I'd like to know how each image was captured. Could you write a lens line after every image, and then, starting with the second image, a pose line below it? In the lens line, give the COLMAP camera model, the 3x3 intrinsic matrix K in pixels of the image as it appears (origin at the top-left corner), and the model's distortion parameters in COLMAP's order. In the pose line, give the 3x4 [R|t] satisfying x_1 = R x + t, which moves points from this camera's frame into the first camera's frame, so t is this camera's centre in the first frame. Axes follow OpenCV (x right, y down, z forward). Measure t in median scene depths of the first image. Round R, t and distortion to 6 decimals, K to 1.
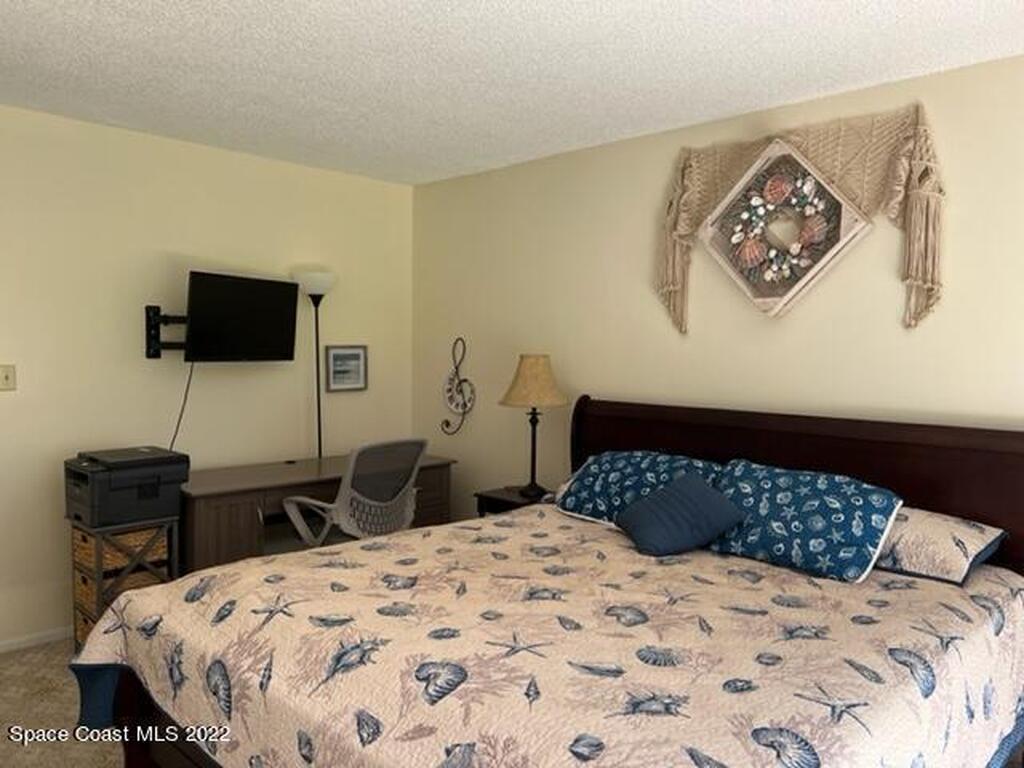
lens RADIAL K [[776.1, 0, 512.0], [0, 776.1, 384.0], [0, 0, 1]] dist [0.038943, -0.008851]
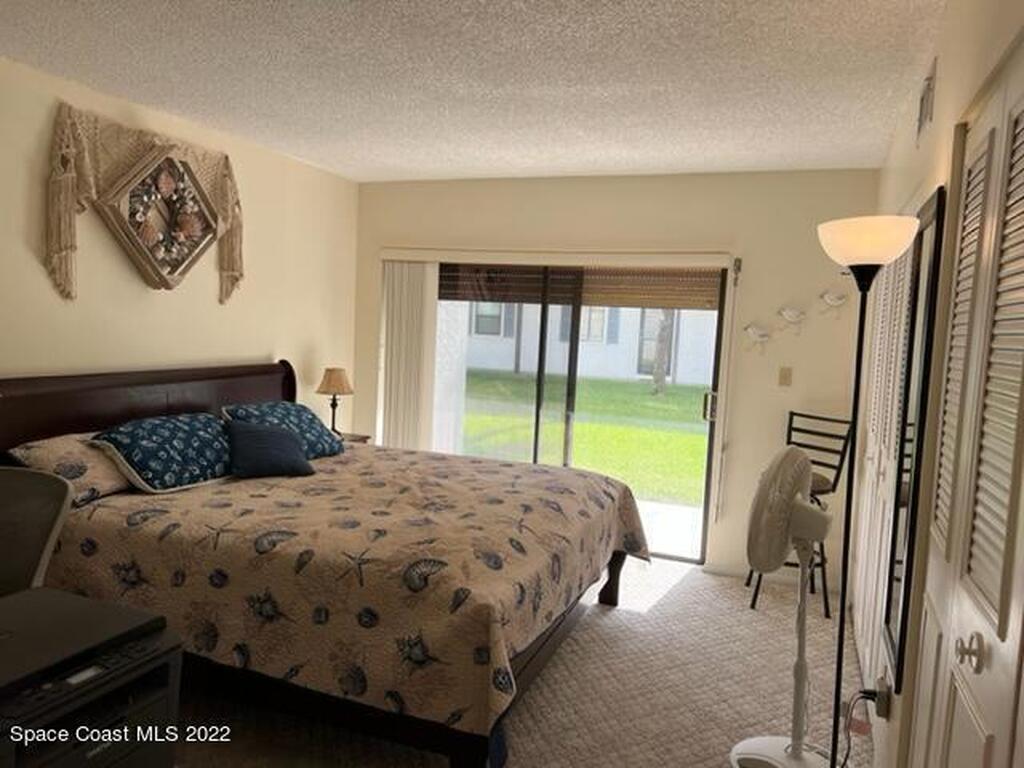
lens RADIAL K [[776.1, 0, 512.0], [0, 776.1, 384.0], [0, 0, 1]] dist [0.038943, -0.008851]
pose [[-0.401547, -0.114512, 0.908651, -1.118500], [-0.005131, 0.992418, 0.122802, -0.105292], [-0.915824, 0.044648, -0.399090, 1.113117]]
